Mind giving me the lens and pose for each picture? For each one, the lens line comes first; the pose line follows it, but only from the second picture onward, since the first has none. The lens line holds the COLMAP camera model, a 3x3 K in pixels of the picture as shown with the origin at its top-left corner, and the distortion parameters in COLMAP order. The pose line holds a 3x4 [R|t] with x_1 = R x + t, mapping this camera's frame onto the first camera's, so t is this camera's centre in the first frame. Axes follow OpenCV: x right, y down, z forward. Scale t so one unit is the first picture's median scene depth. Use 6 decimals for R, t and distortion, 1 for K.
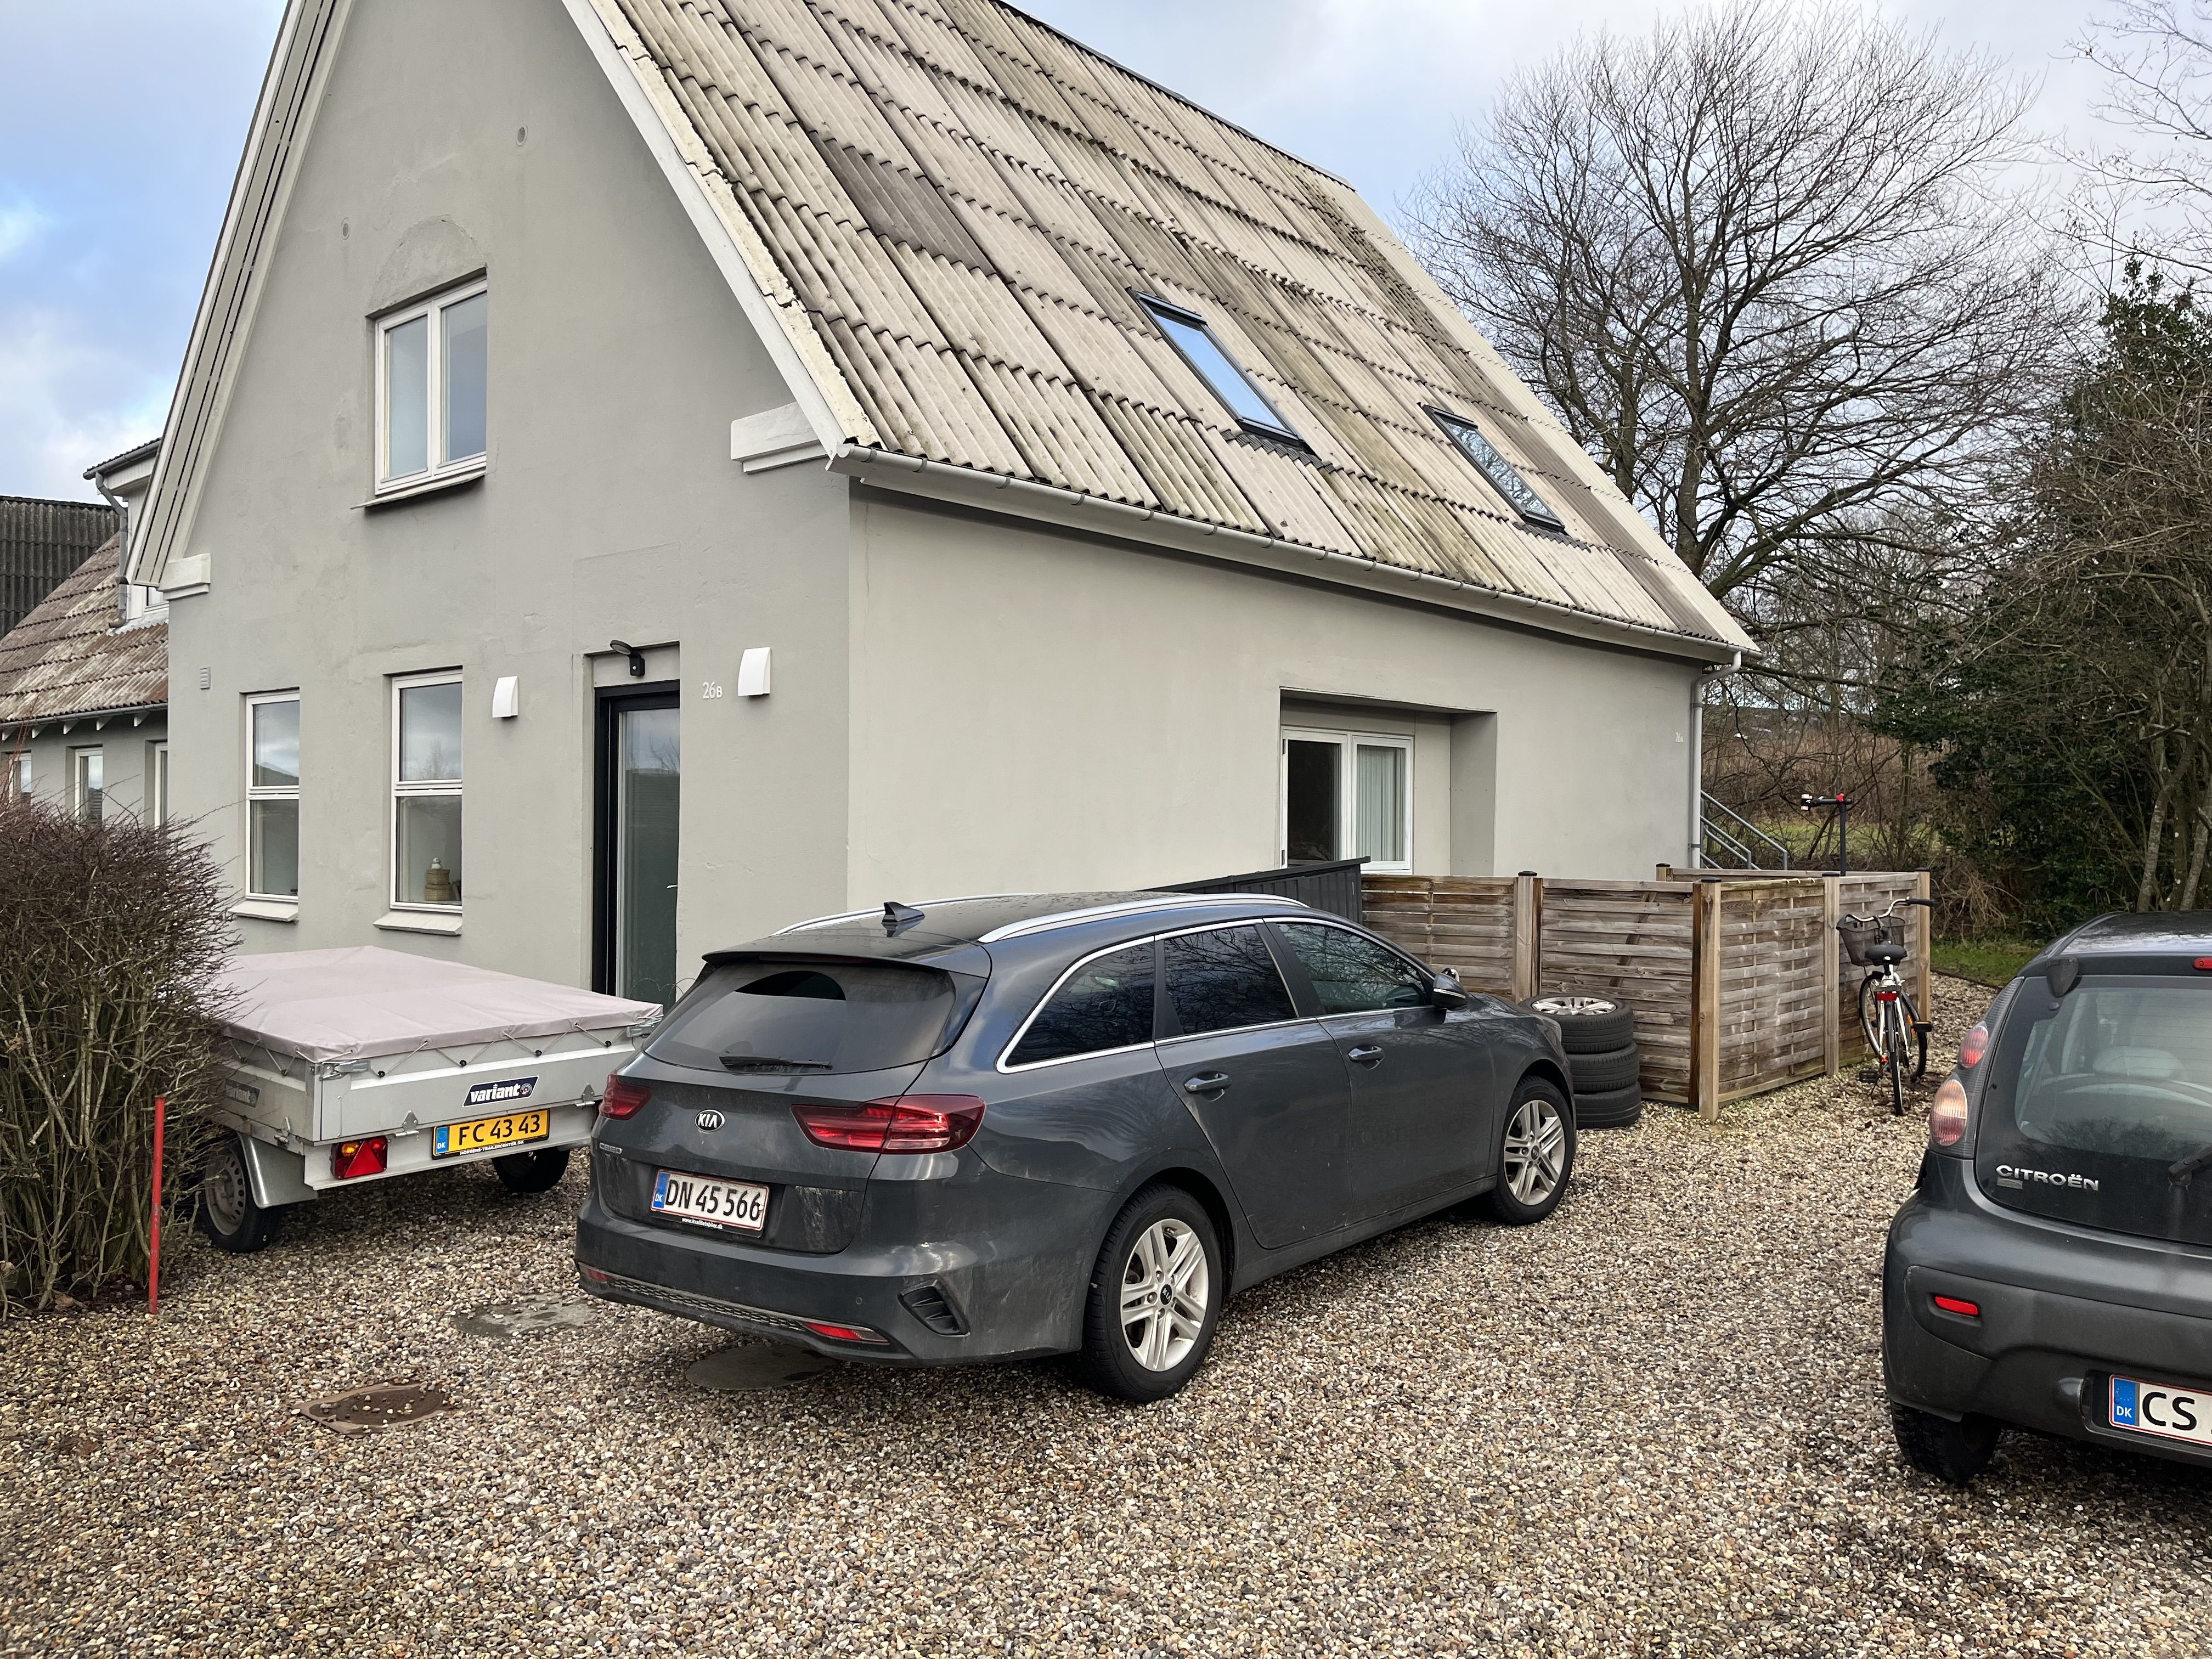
lens RADIAL K [[1648.7, 0, 1106.0], [0, 1648.7, 829.5], [0, 0, 1]] dist [0.081224, -0.109085]
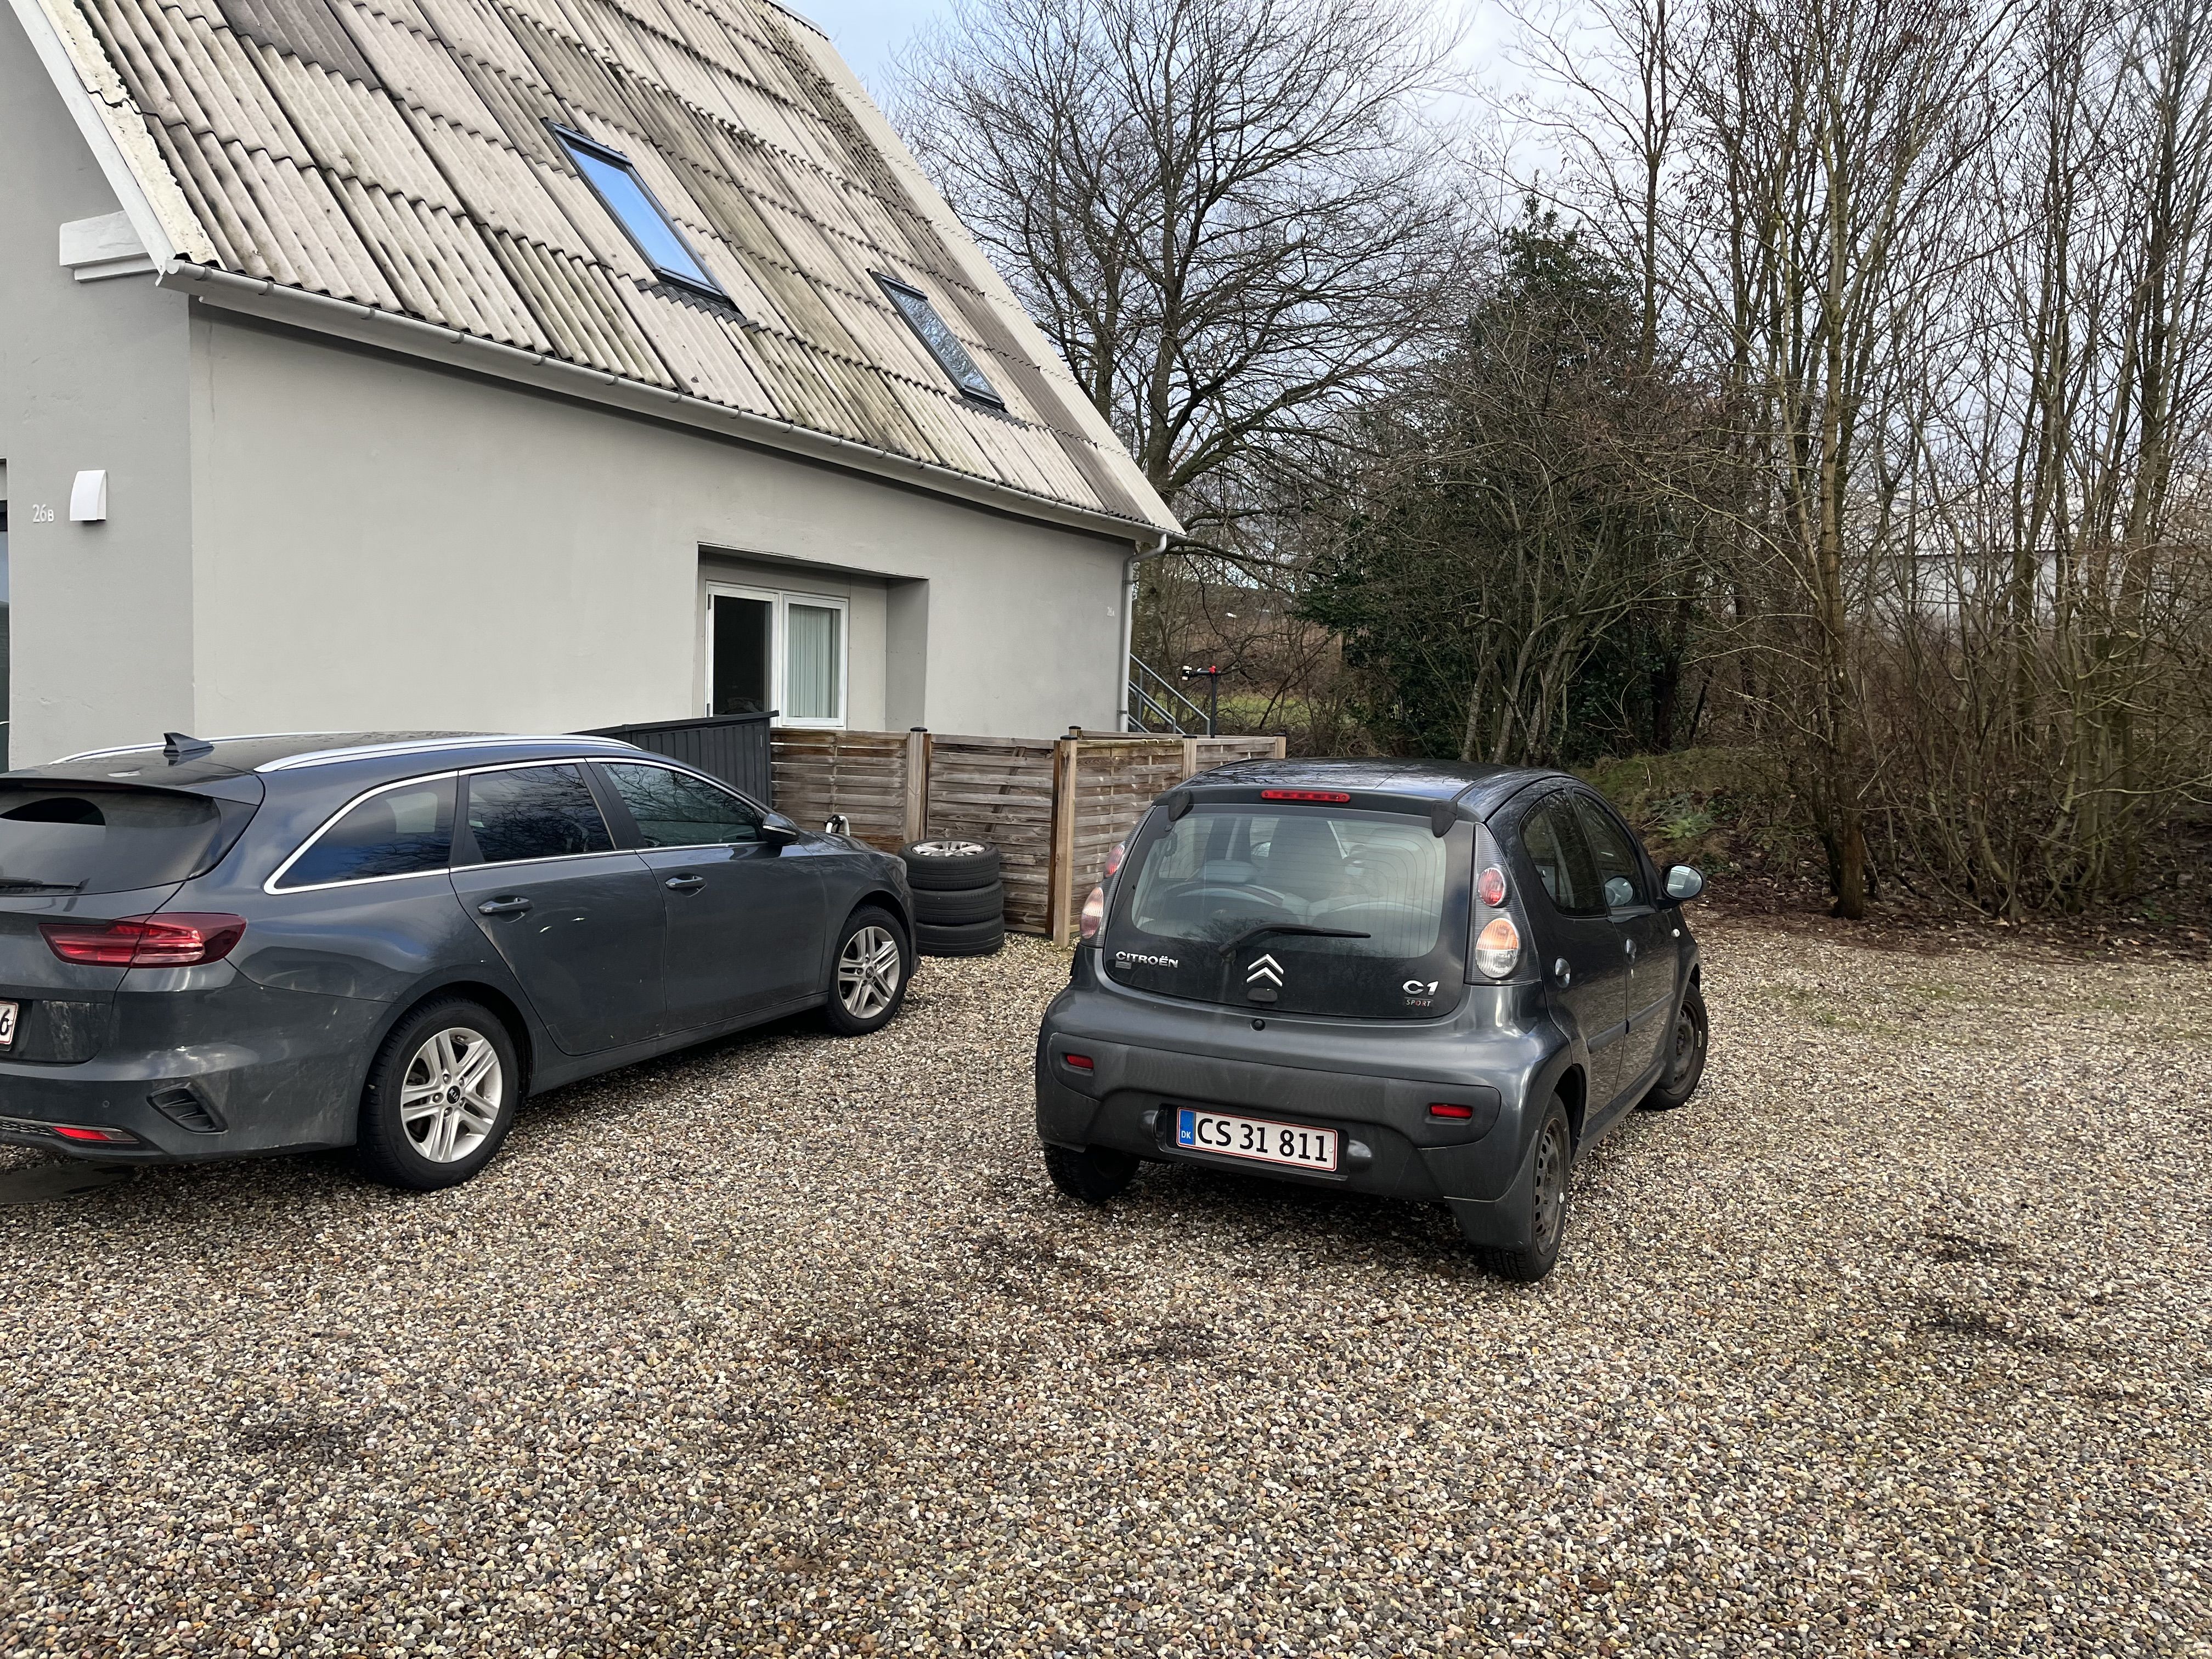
lens RADIAL K [[1655.4, 0, 1108.1], [0, 1655.4, 840.4], [0, 0, 1]] dist [0.081623, -0.107598]
pose [[0.962812, 0.002143, 0.270164, 0.085685], [-0.025804, 0.996127, 0.084060, 0.004987], [-0.268938, -0.087906, 0.959138, -0.089397]]
